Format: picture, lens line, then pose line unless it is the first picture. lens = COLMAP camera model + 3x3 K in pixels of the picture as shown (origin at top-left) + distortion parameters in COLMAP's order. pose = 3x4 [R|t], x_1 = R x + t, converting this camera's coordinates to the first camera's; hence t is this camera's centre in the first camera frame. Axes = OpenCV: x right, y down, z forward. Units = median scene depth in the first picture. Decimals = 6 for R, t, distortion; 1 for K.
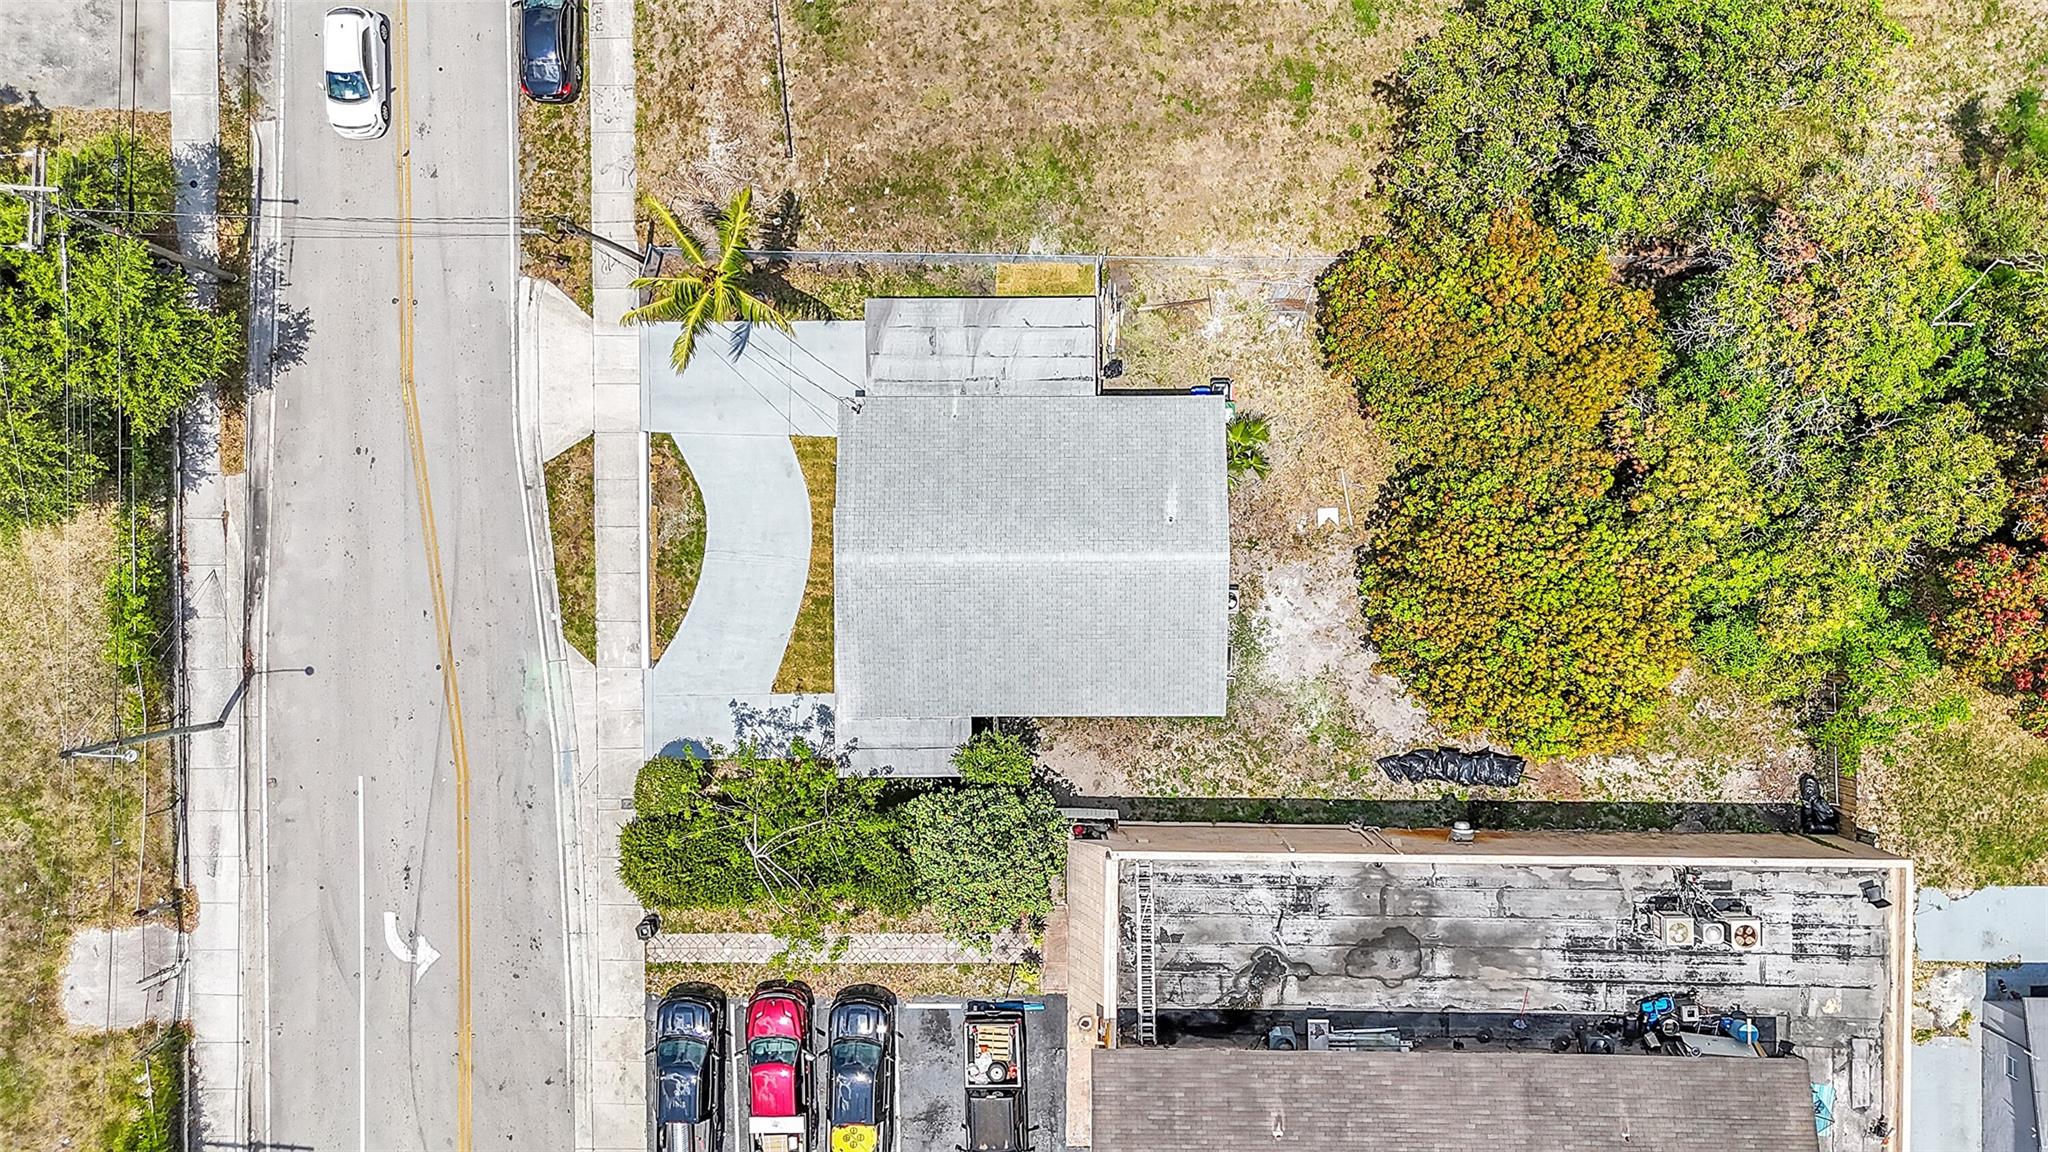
lens RADIAL K [[1512.2, 0, 1026.3], [0, 1512.2, 570.2], [0, 0, 1]] dist [0.087277, -0.102518]
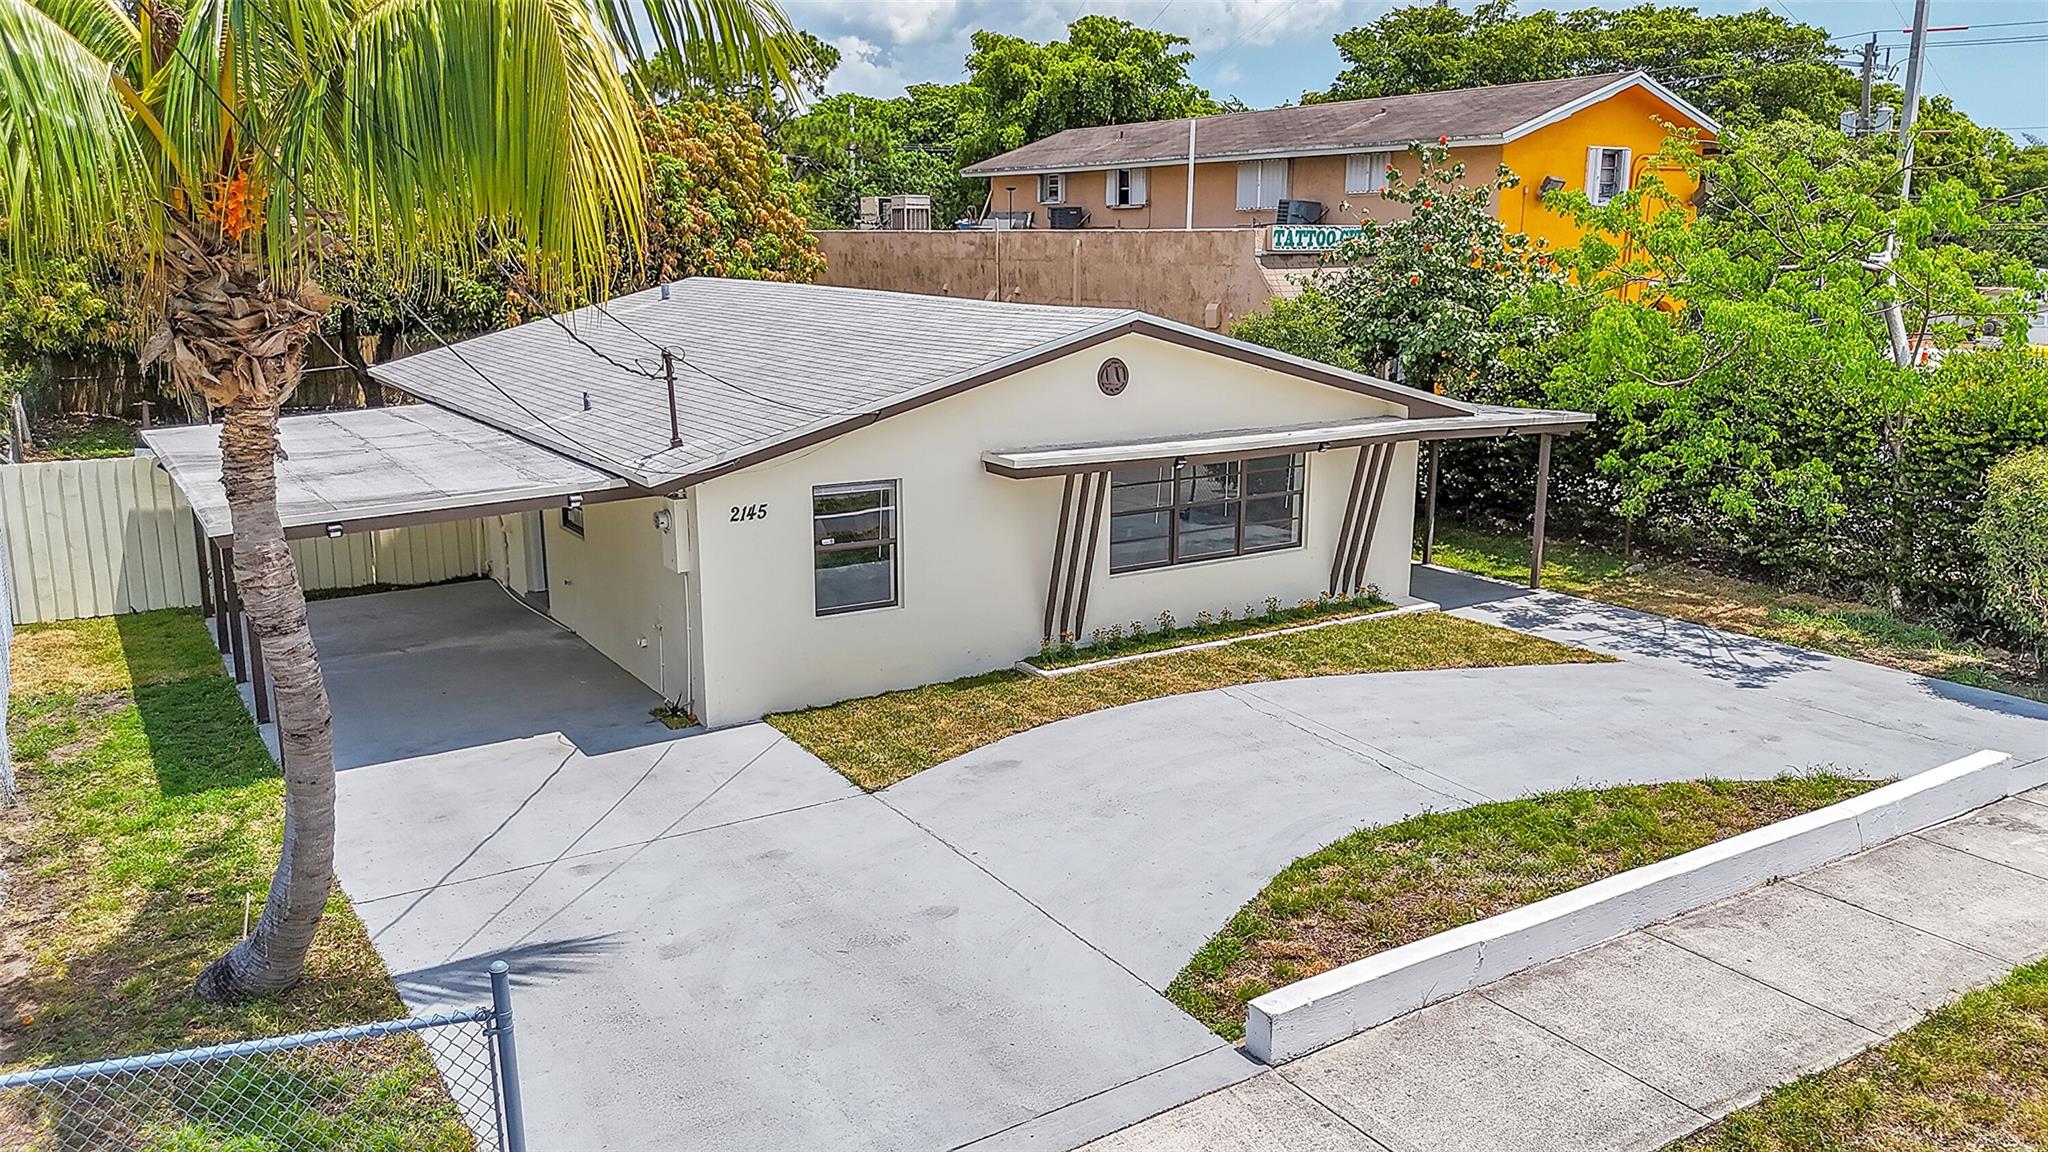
lens RADIAL K [[1512.2, 0, 1026.3], [0, 1512.2, 570.2], [0, 0, 1]] dist [0.087277, -0.102518]
pose [[-0.537282, -0.172890, 0.825492, -0.361469], [0.843293, -0.125902, 0.522499, -0.189408], [0.013596, 0.976861, 0.213442, 0.911699]]
